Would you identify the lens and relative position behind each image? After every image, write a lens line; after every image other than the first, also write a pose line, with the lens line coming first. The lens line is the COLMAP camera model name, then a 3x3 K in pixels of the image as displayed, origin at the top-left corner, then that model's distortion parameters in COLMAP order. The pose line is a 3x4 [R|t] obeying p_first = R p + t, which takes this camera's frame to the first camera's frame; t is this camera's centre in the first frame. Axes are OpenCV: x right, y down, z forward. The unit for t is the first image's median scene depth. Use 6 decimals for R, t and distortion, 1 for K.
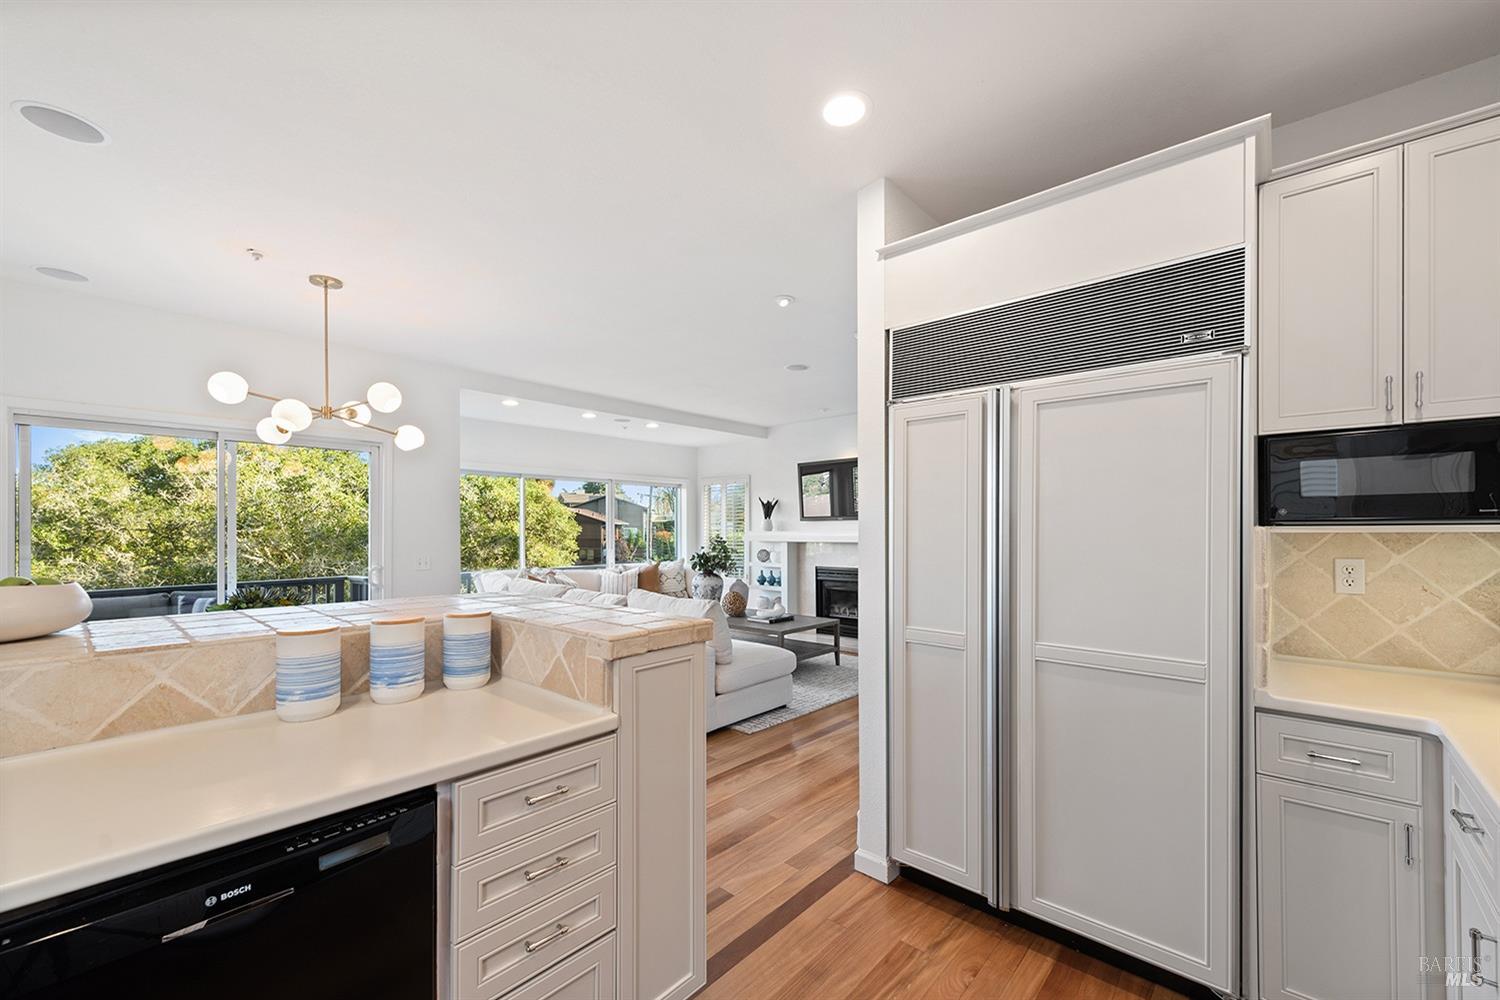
lens RADIAL K [[608.4, 0, 750.4], [0, 608.4, 528.8], [0, 0, 1]] dist [-0.000110, -0.000041]
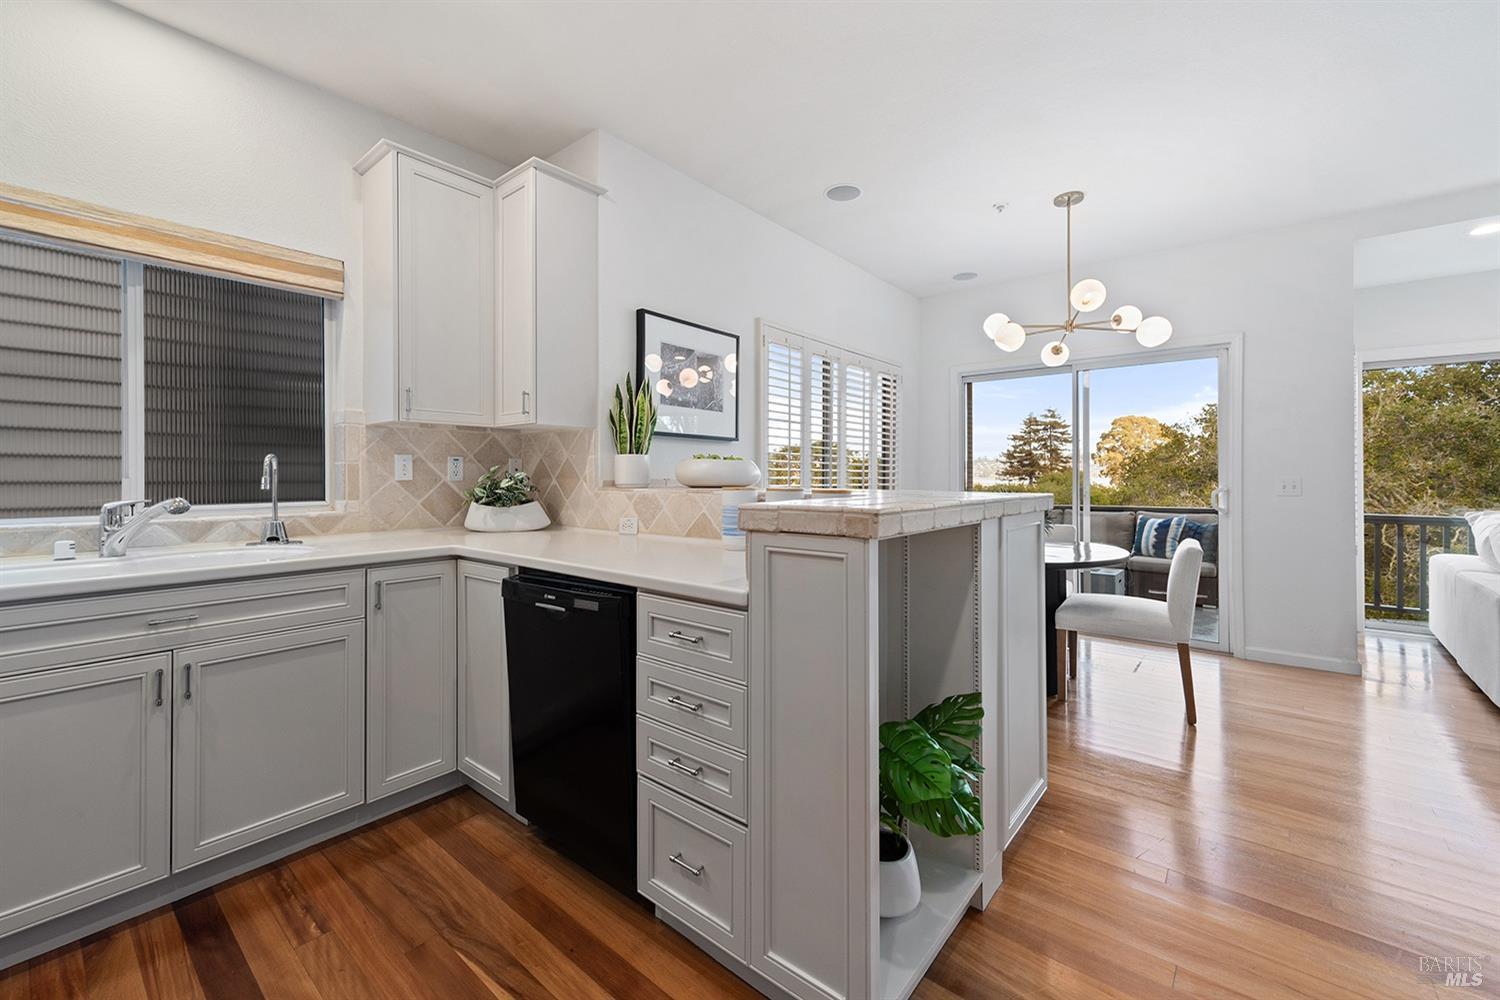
lens RADIAL K [[609.6, 0, 750.6], [0, 609.6, 472.5], [0, 0, 1]] dist [0.000195, -0.000004]
pose [[0.039379, -0.000645, -0.999224, 0.701380], [0.001420, 0.999999, -0.000590, 0.128175], [0.999223, -0.001395, 0.039380, 0.976639]]
